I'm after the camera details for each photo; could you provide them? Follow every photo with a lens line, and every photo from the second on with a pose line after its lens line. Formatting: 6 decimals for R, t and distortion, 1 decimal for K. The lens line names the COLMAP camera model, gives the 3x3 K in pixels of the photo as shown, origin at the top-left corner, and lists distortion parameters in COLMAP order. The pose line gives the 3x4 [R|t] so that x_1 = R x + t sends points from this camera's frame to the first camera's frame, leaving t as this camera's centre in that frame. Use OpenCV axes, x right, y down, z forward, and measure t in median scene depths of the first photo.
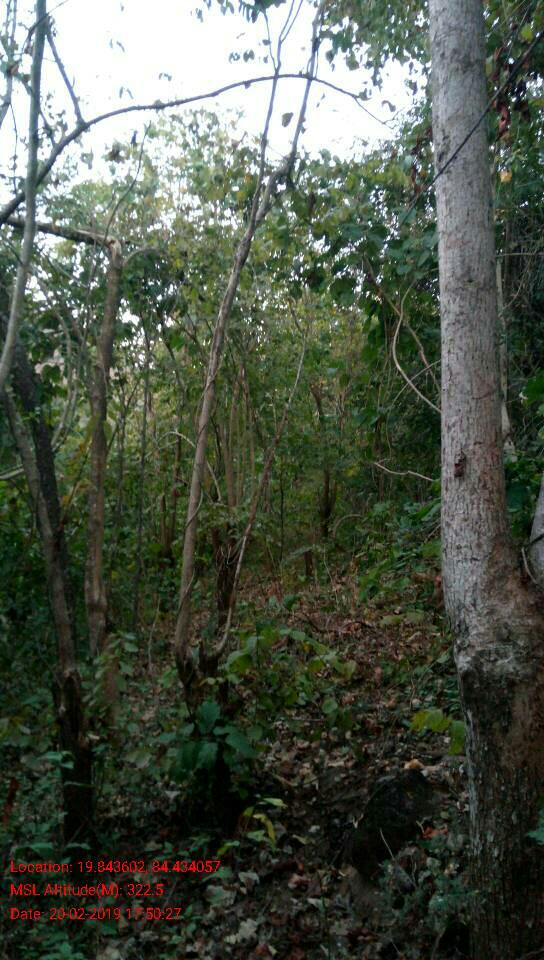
lens RADIAL K [[738.9, 0, 269.7], [0, 738.9, 483.1], [0, 0, 1]] dist [0.090762, -0.131479]
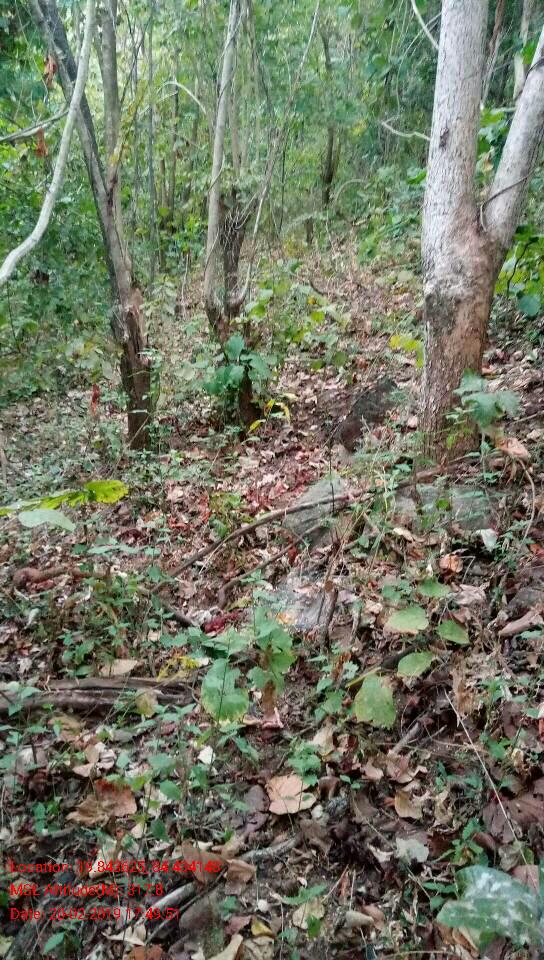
lens RADIAL K [[738.9, 0, 269.7], [0, 738.9, 483.1], [0, 0, 1]] dist [0.090762, -0.131479]
pose [[0.999850, 0.011976, 0.012512, -0.035185], [-0.016093, 0.909446, 0.415511, -0.007826], [-0.006403, -0.415650, 0.909502, -0.264081]]
